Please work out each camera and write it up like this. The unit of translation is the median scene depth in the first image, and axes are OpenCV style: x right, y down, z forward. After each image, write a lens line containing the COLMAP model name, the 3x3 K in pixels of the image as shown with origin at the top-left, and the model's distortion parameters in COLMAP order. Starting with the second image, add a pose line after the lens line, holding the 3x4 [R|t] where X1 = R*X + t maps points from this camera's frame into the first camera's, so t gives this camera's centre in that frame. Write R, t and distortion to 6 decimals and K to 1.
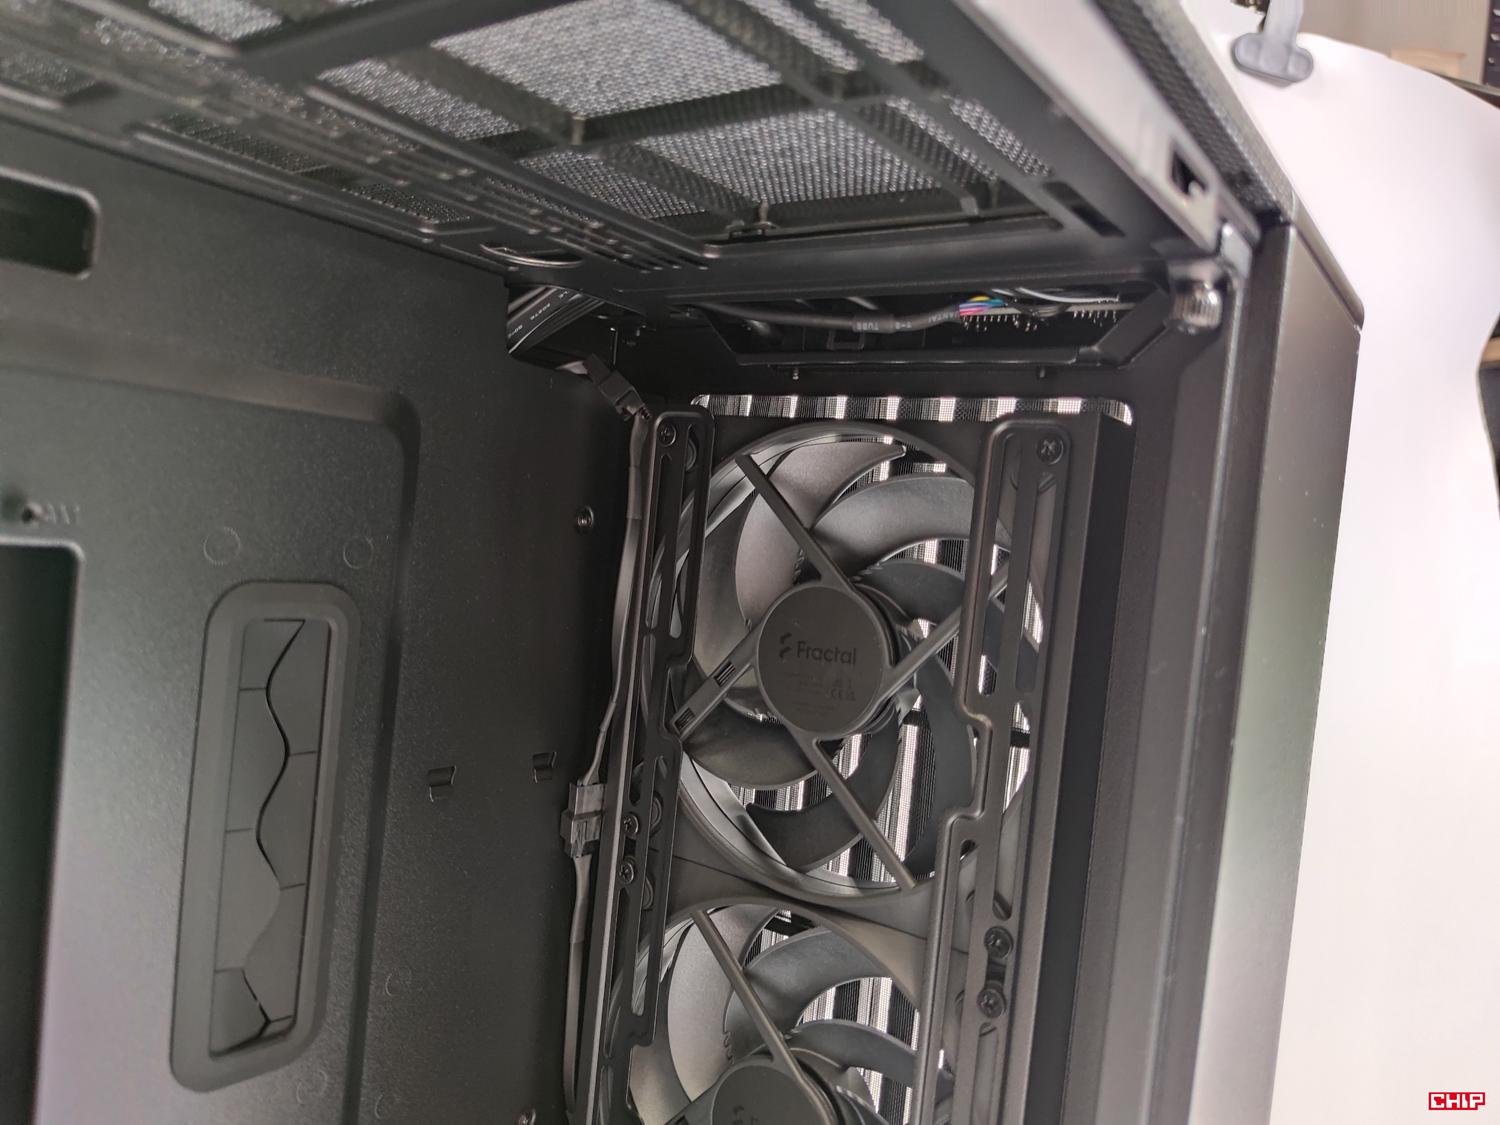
lens RADIAL K [[1118.1, 0, 750.0], [0, 1118.1, 562.5], [0, 0, 1]] dist [0.104606, -0.163140]
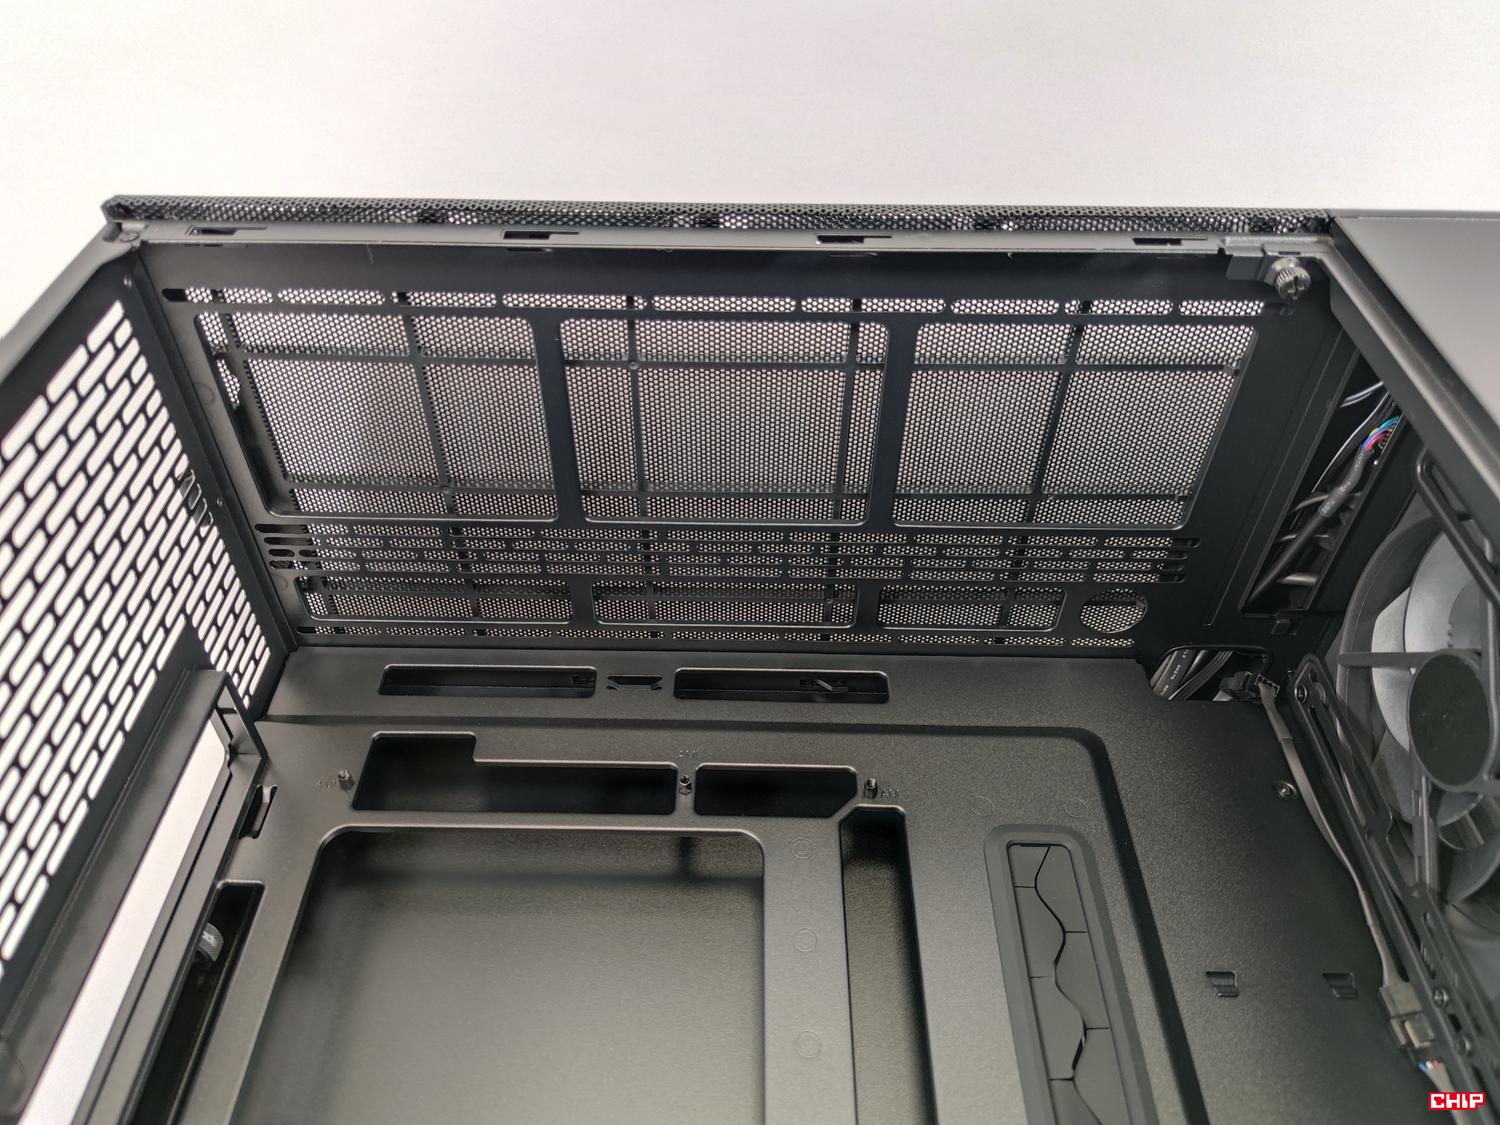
lens RADIAL K [[1115.4, 0, 741.9], [0, 1115.4, 557.6], [0, 0, 1]] dist [0.004766, -0.006655]
pose [[0.588131, -0.647488, -0.484625, 0.293950], [0.014411, 0.607510, -0.794181, 0.870457], [0.808637, 0.460099, 0.366627, -0.045333]]
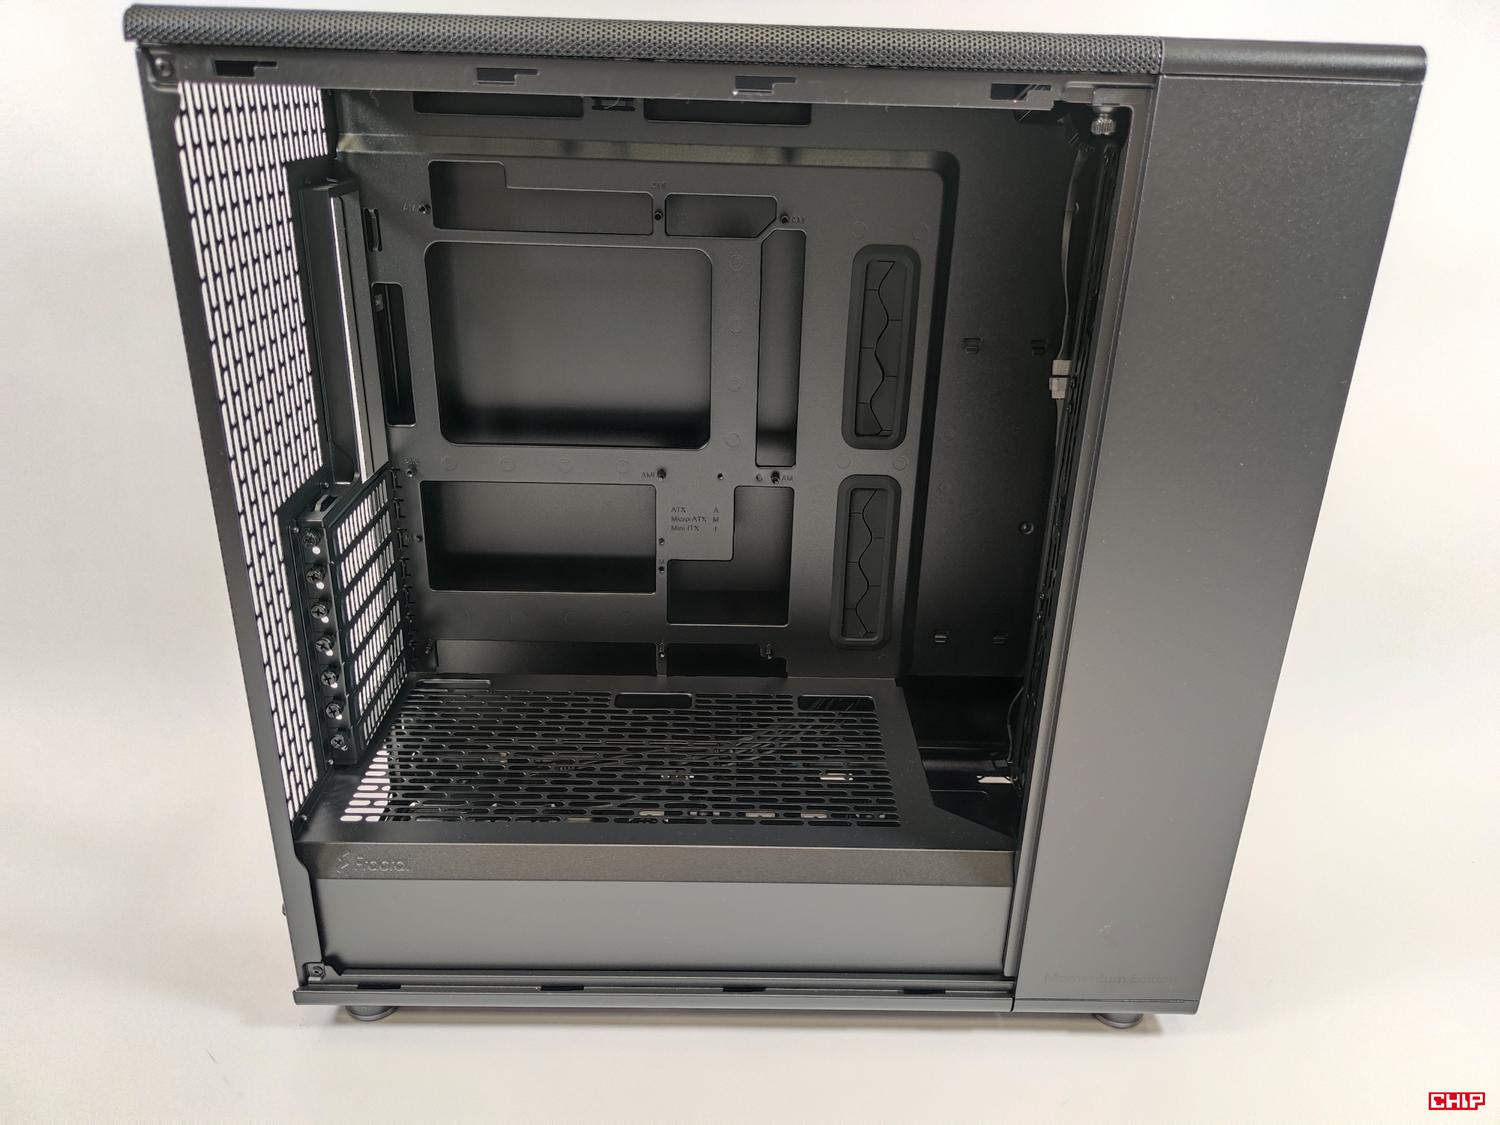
lens RADIAL K [[1115.4, 0, 741.9], [0, 1115.4, 557.6], [0, 0, 1]] dist [0.004766, -0.006655]
pose [[0.592117, 0.239216, -0.769528, 1.183414], [0.002919, 0.954282, 0.298894, -0.050202], [0.805847, -0.179227, 0.564348, -0.589684]]
